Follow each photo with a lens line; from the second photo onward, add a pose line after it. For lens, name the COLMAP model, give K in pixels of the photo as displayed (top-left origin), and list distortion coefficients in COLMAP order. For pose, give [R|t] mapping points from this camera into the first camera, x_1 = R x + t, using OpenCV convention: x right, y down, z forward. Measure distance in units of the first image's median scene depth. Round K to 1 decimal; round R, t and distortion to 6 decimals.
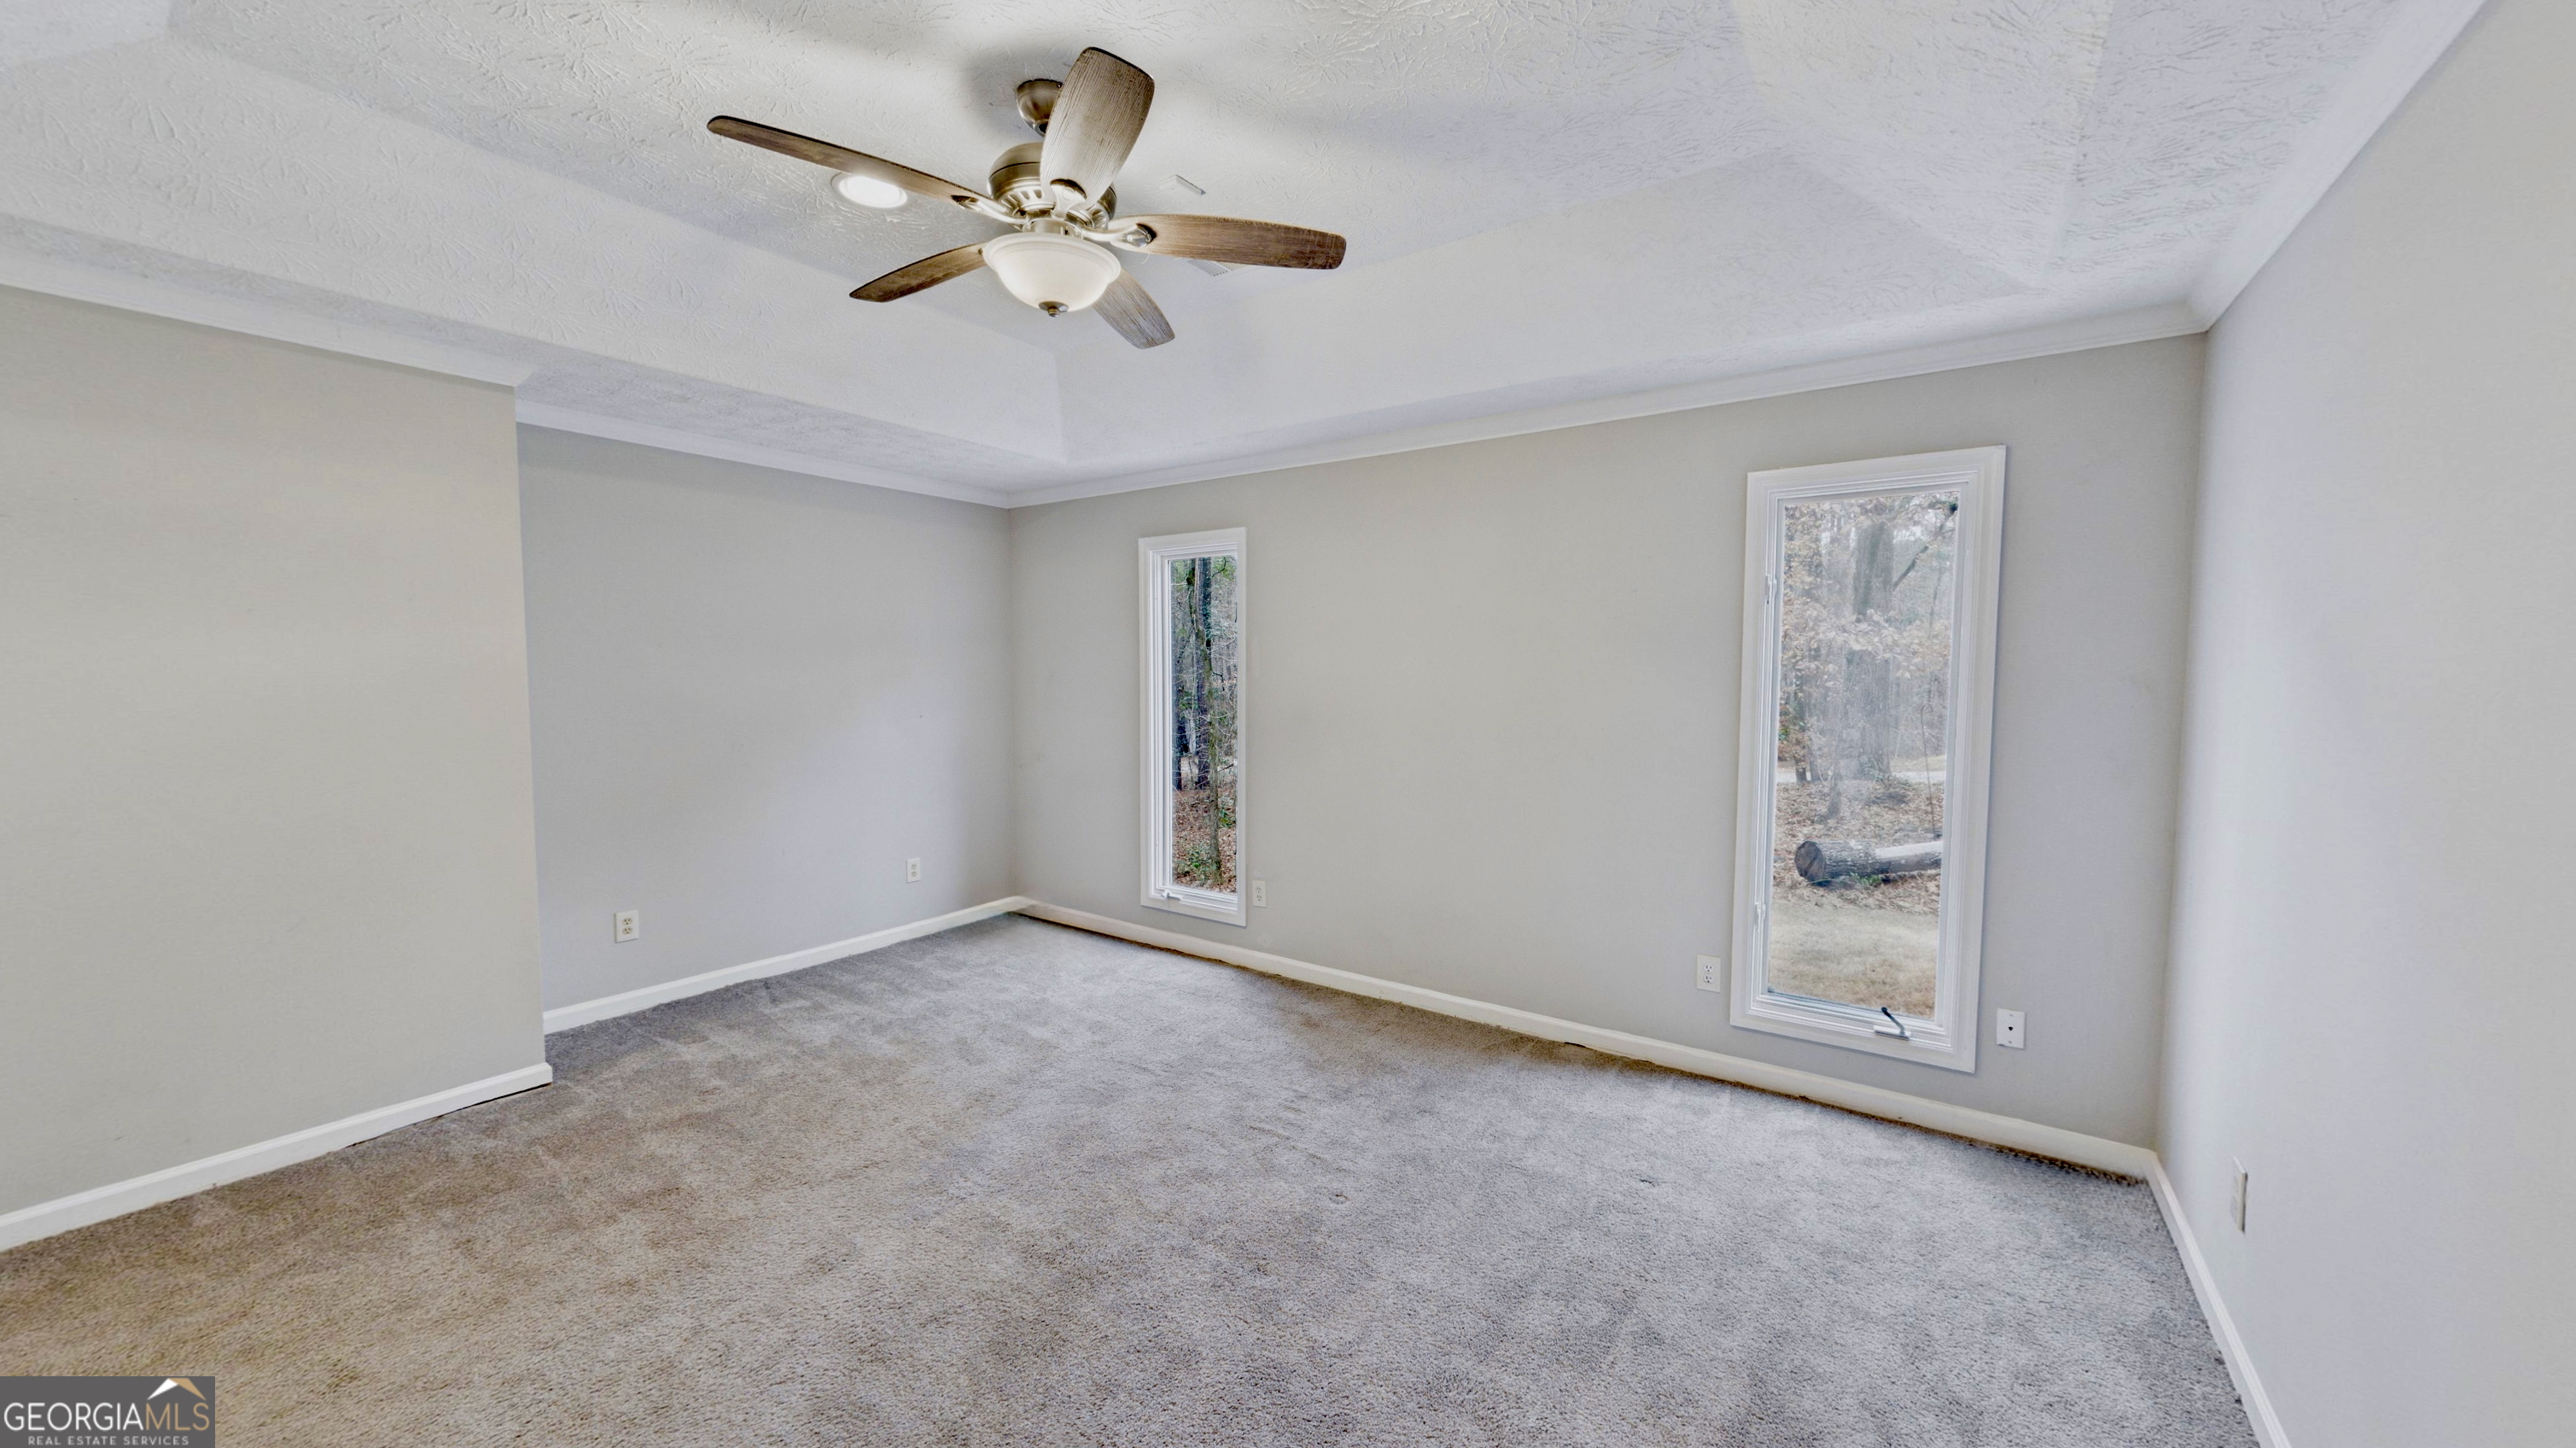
lens RADIAL K [[933.3, 0, 1311.6], [0, 933.3, 727.1], [0, 0, 1]] dist [0.001695, -0.000073]
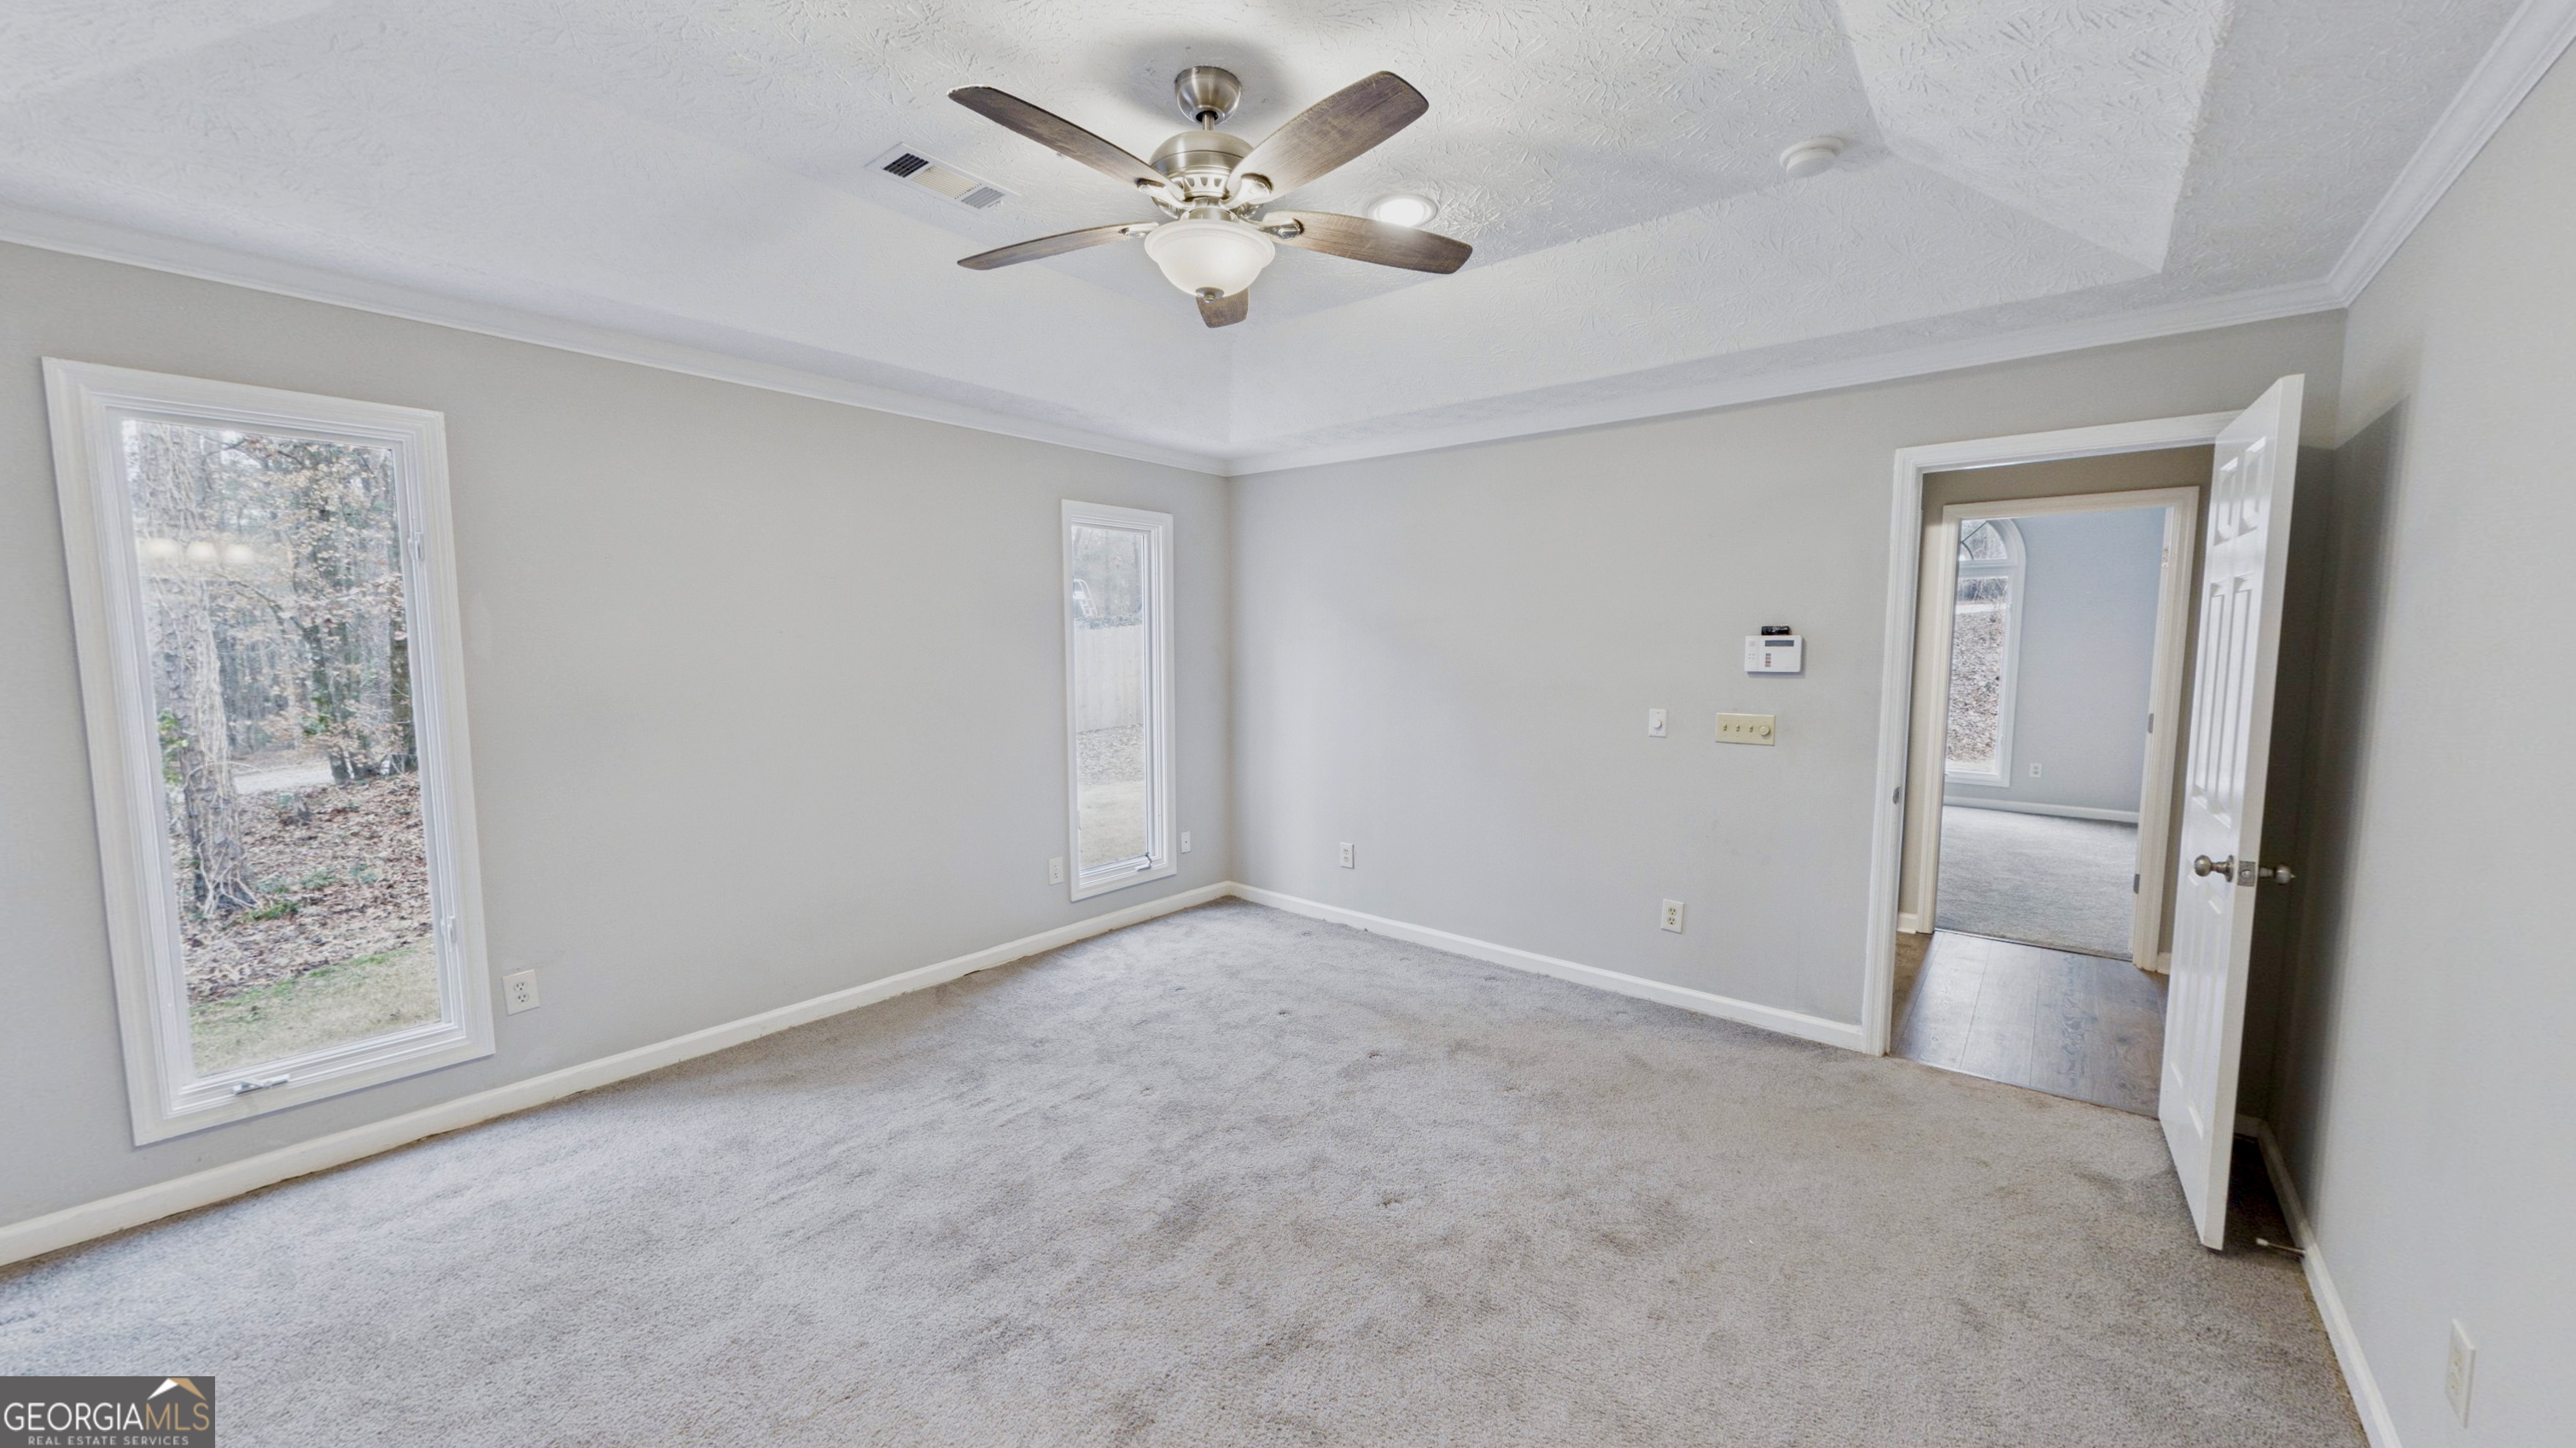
lens RADIAL K [[933.3, 0, 1302.4], [0, 933.3, 729.2], [0, 0, 1]] dist [0.001695, -0.000073]
pose [[0.080777, -0.103296, 0.991365, -0.890034], [0.053284, 0.993641, 0.099192, -0.054084], [-0.995307, 0.044811, 0.085767, 0.549977]]
